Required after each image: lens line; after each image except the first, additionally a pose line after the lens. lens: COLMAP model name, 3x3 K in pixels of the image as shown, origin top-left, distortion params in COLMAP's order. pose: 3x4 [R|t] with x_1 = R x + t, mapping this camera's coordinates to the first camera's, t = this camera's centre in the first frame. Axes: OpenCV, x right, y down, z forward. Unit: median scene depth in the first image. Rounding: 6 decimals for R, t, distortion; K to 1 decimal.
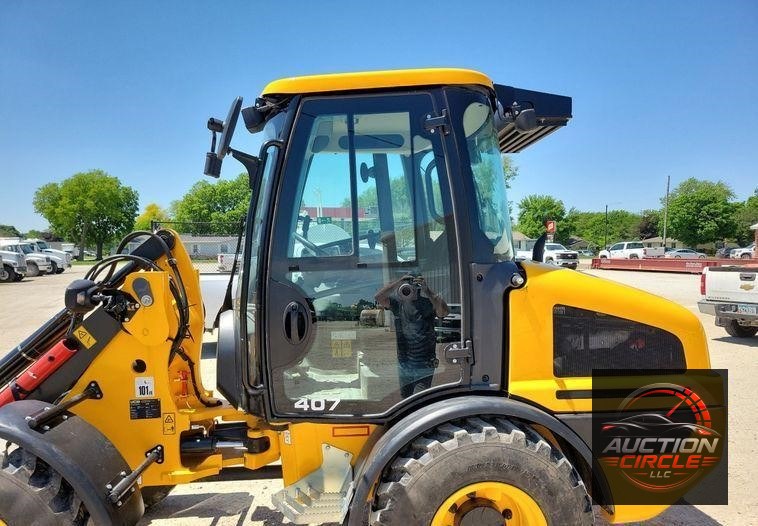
lens RADIAL K [[551.7, 0, 372.0], [0, 551.7, 270.5], [0, 0, 1]] dist [0.045164, -0.030295]
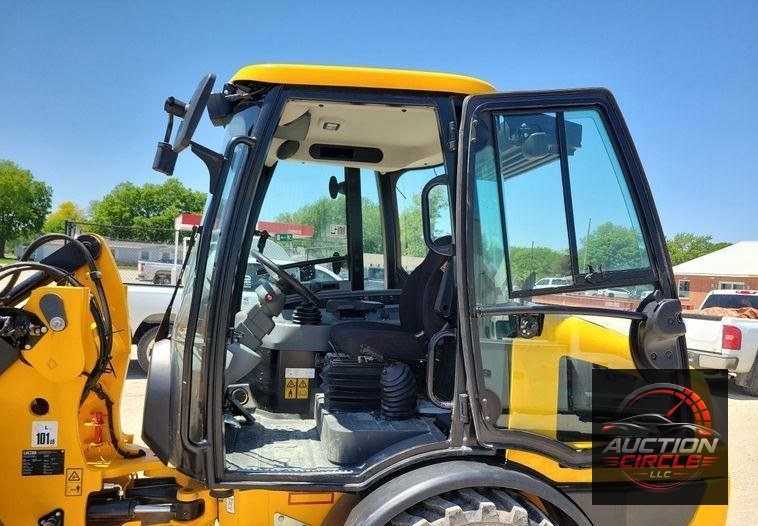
lens RADIAL K [[551.7, 0, 379.9], [0, 551.7, 270.3], [0, 0, 1]] dist [0.045164, -0.030295]
pose [[0.987712, 0.068980, 0.140239, -0.060543], [-0.063747, 0.997104, -0.041475, -0.013971], [-0.142694, 0.032026, 0.989249, 0.129066]]
